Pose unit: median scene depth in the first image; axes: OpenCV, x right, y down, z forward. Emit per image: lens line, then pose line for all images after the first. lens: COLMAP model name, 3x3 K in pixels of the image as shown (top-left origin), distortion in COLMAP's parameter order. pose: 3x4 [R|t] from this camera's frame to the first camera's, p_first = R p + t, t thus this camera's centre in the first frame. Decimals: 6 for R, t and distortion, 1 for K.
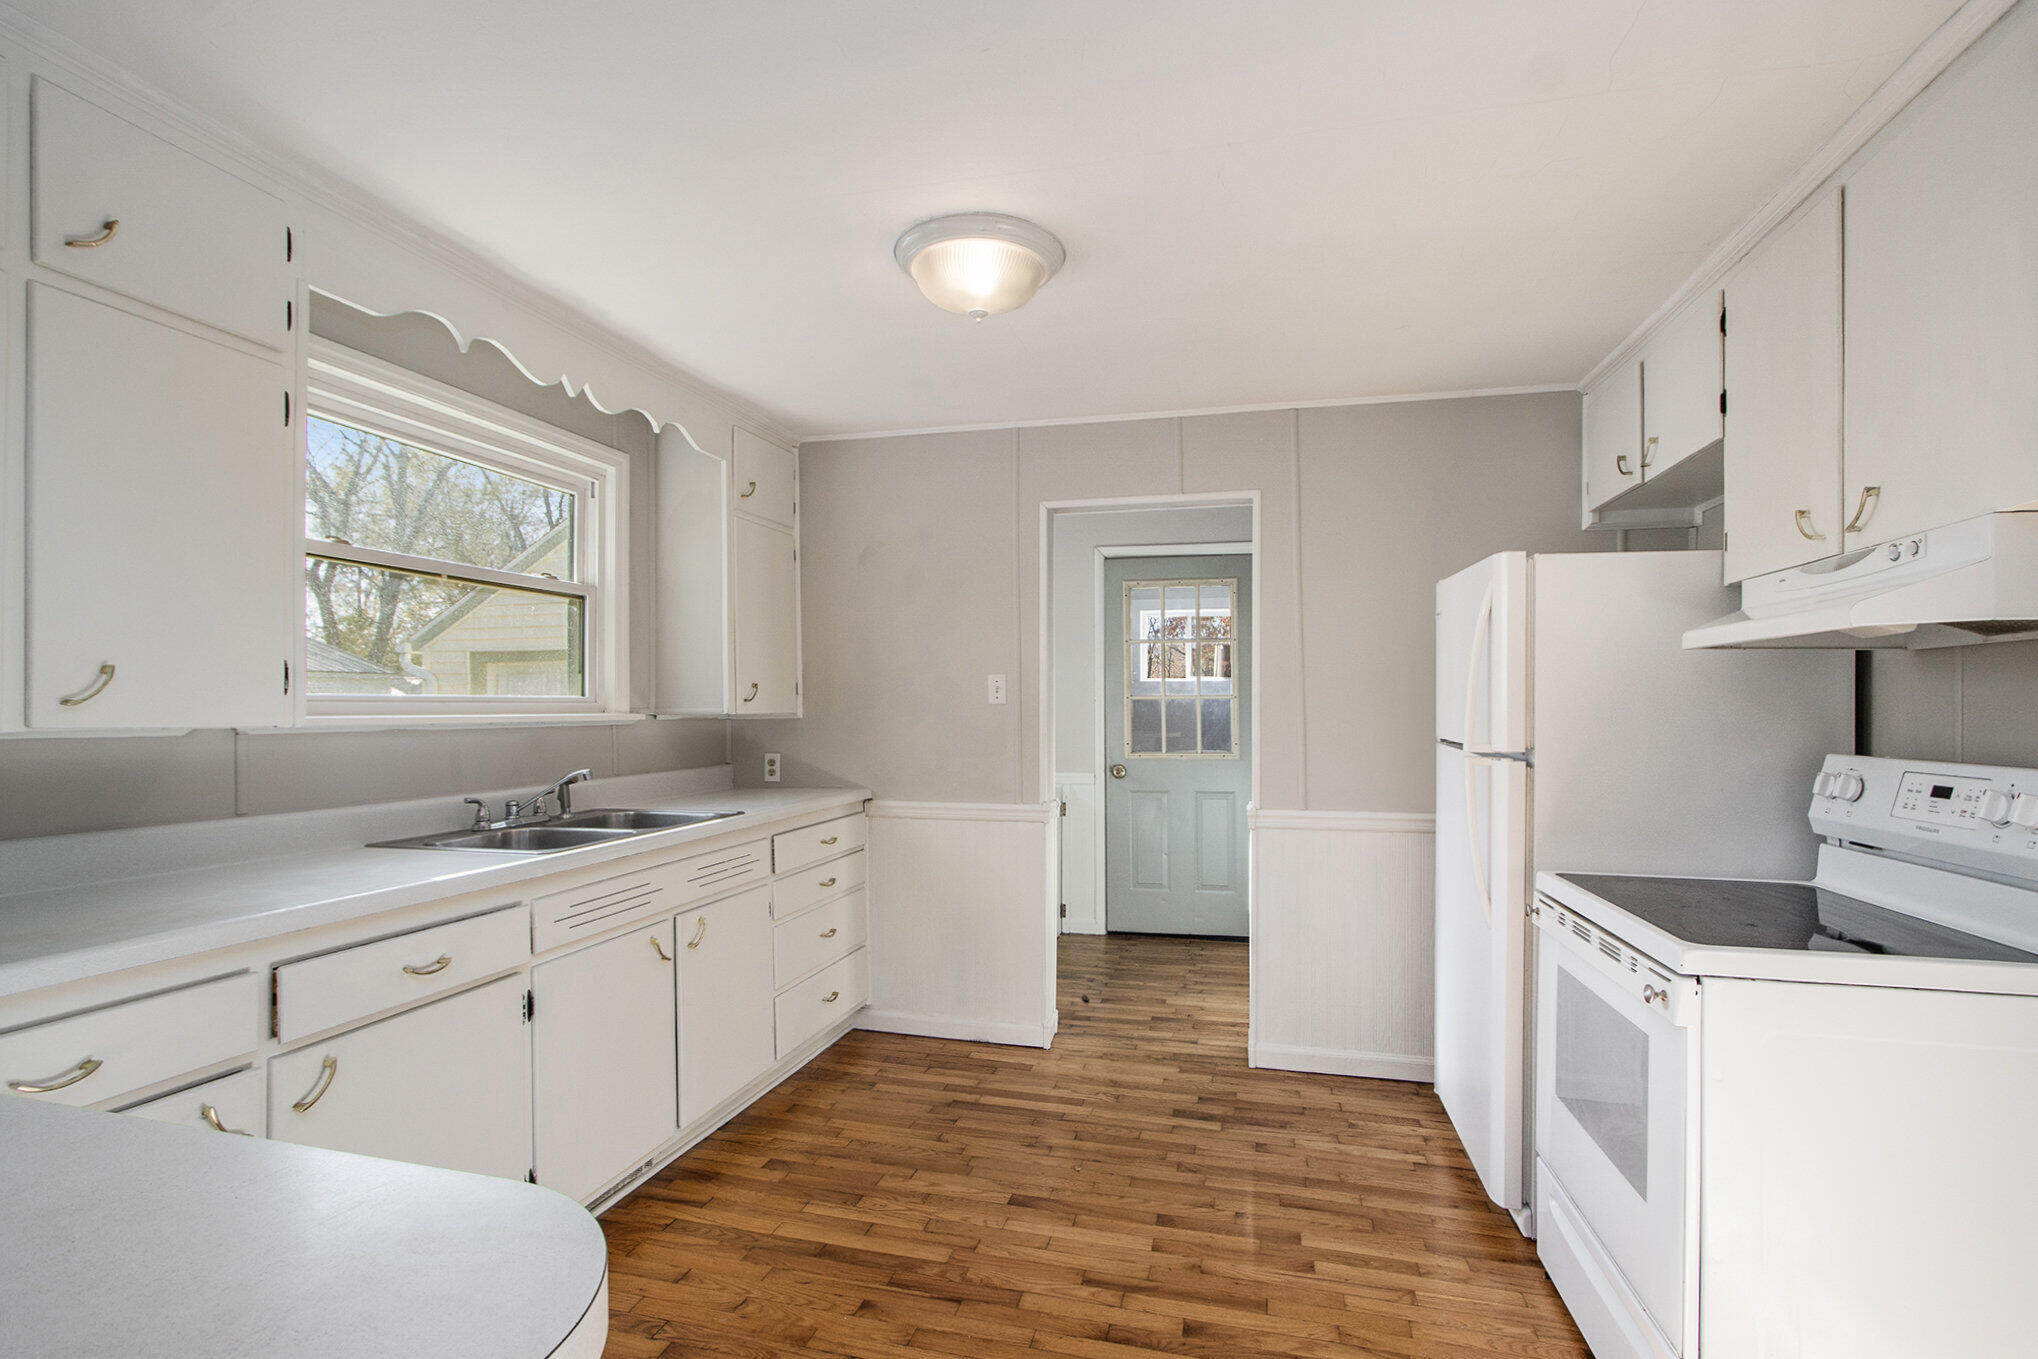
lens RADIAL K [[964.1, 0, 1016.9], [0, 964.1, 692.9], [0, 0, 1]] dist [-0.012871, 0.000358]
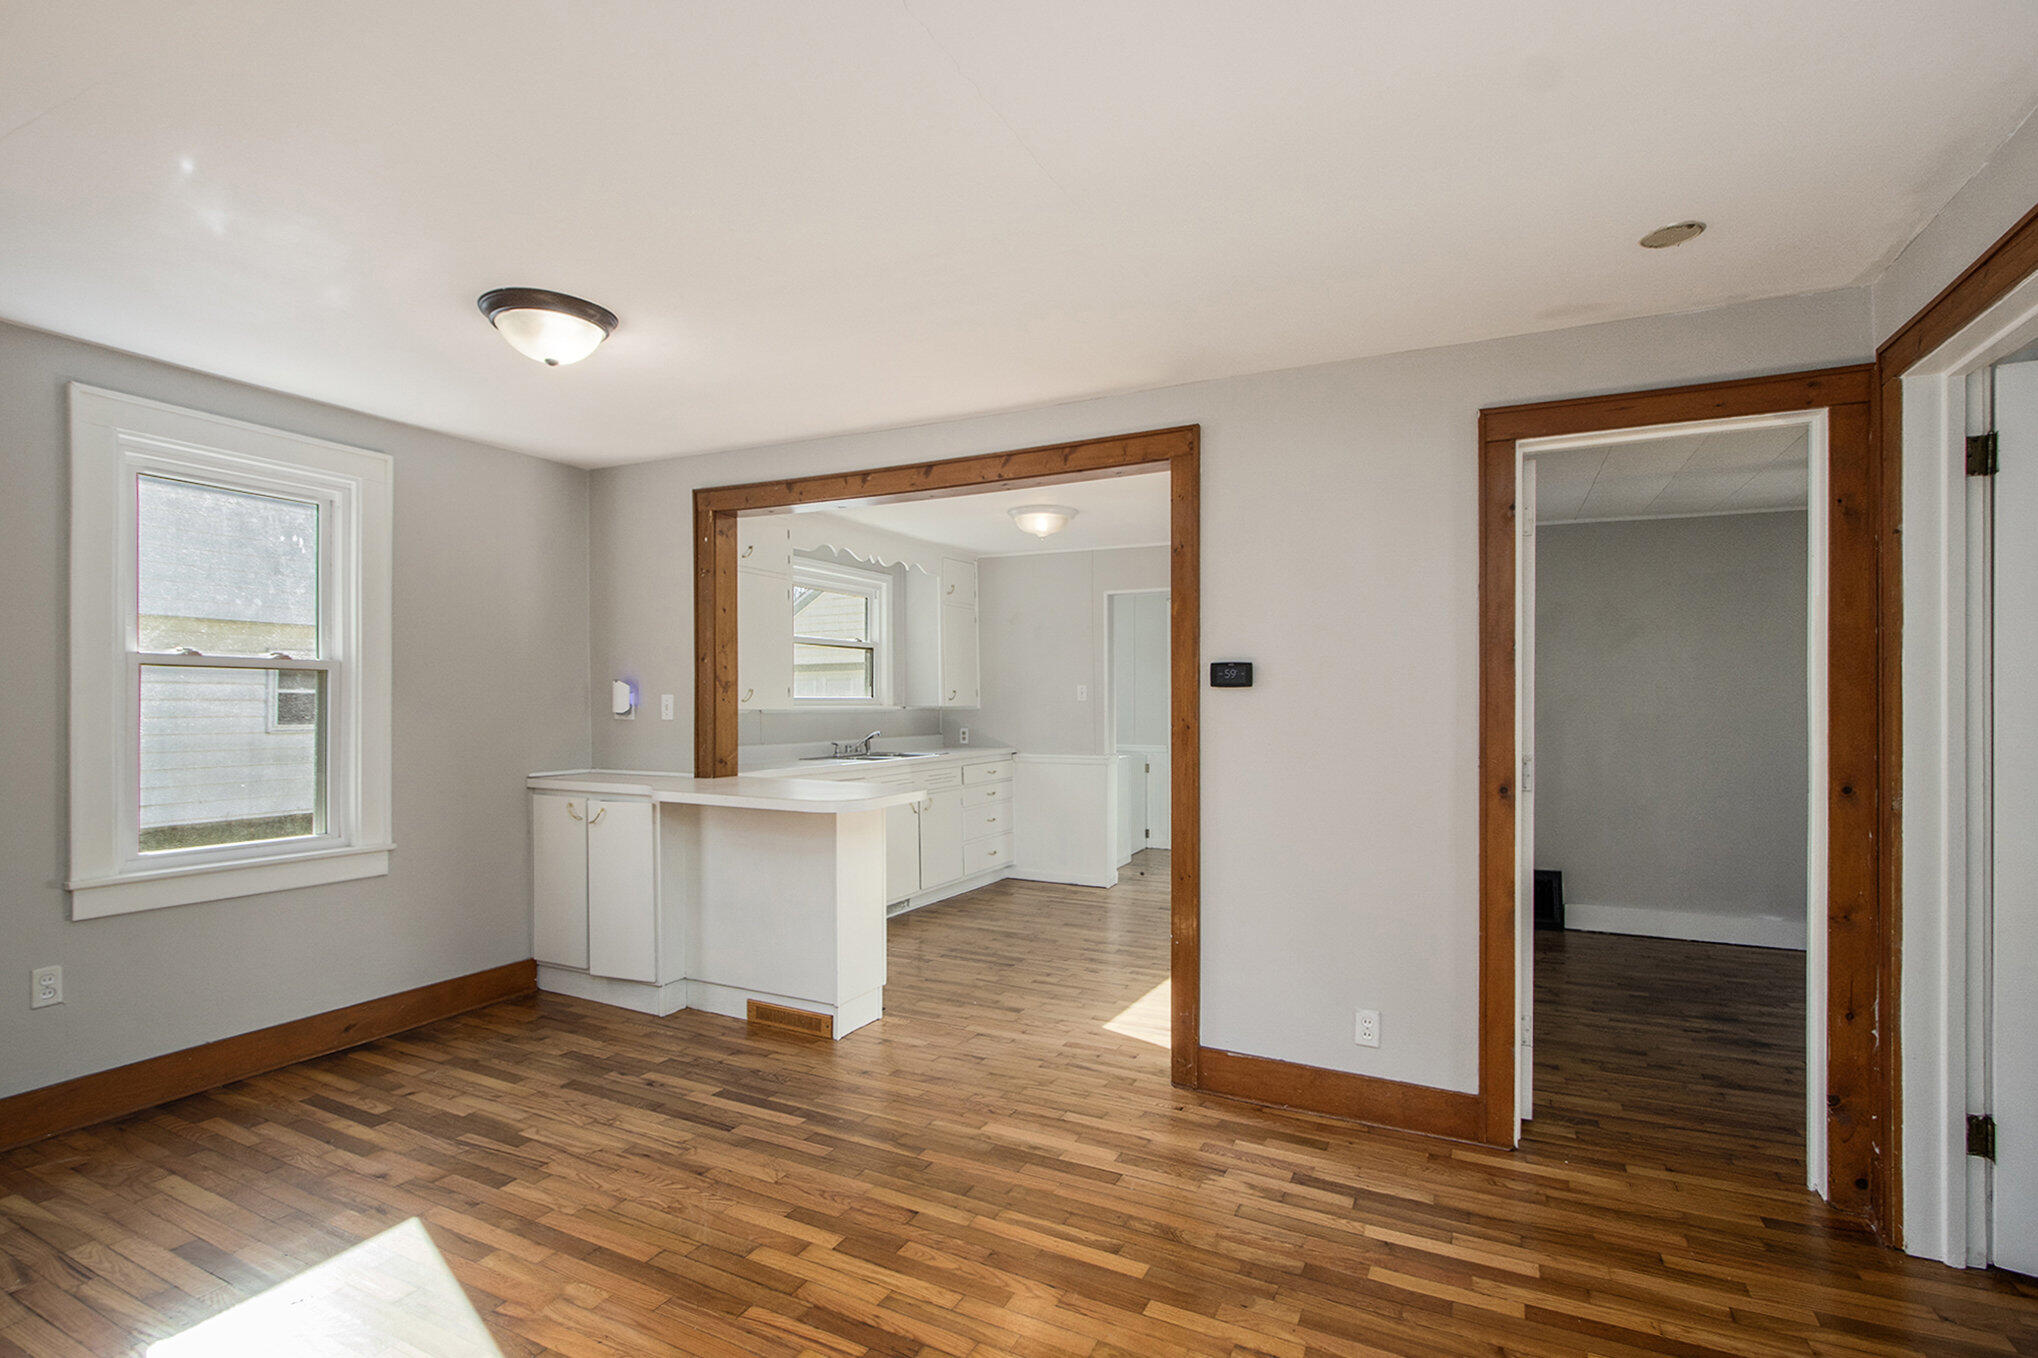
lens RADIAL K [[980.6, 0, 996.4], [0, 980.6, 696.6], [0, 0, 1]] dist [-0.008739, 0.000931]
pose [[0.973737, -0.001880, -0.227670, 0.276958], [0.003589, 0.999968, 0.007094, -0.012050], [0.227649, -0.007725, 0.973713, -0.962328]]
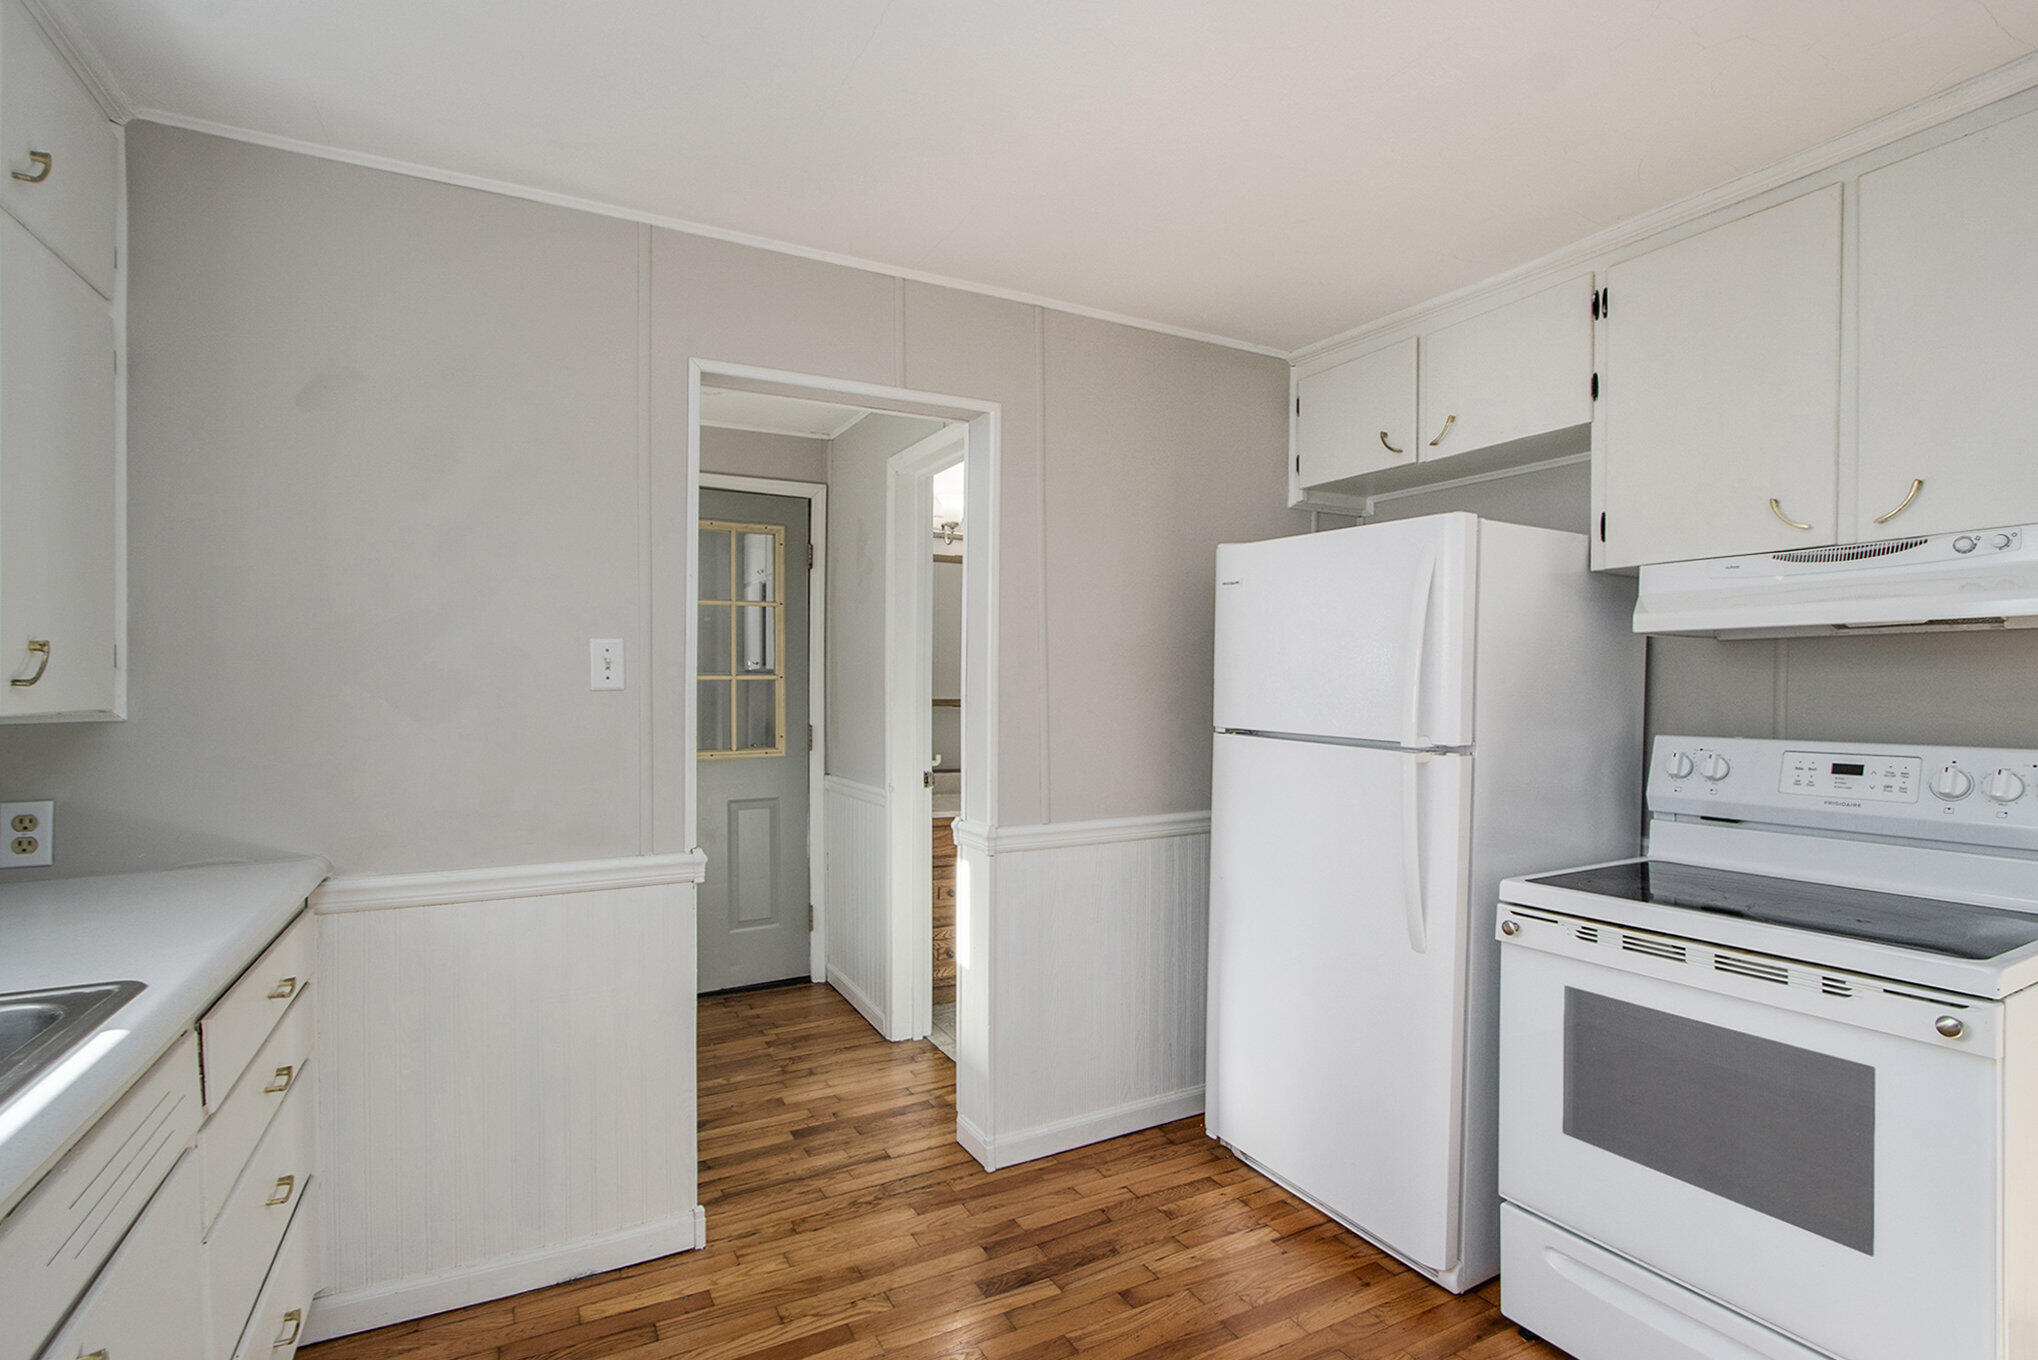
lens RADIAL K [[968.9, 0, 1019.0], [0, 968.9, 680.0], [0, 0, 1]] dist [-0.009801, -0.000180]
pose [[0.735023, 0.001721, 0.678040, -0.266923], [-0.007628, 0.999954, 0.005731, 0.001191], [-0.678000, -0.009384, 0.735002, 0.460078]]
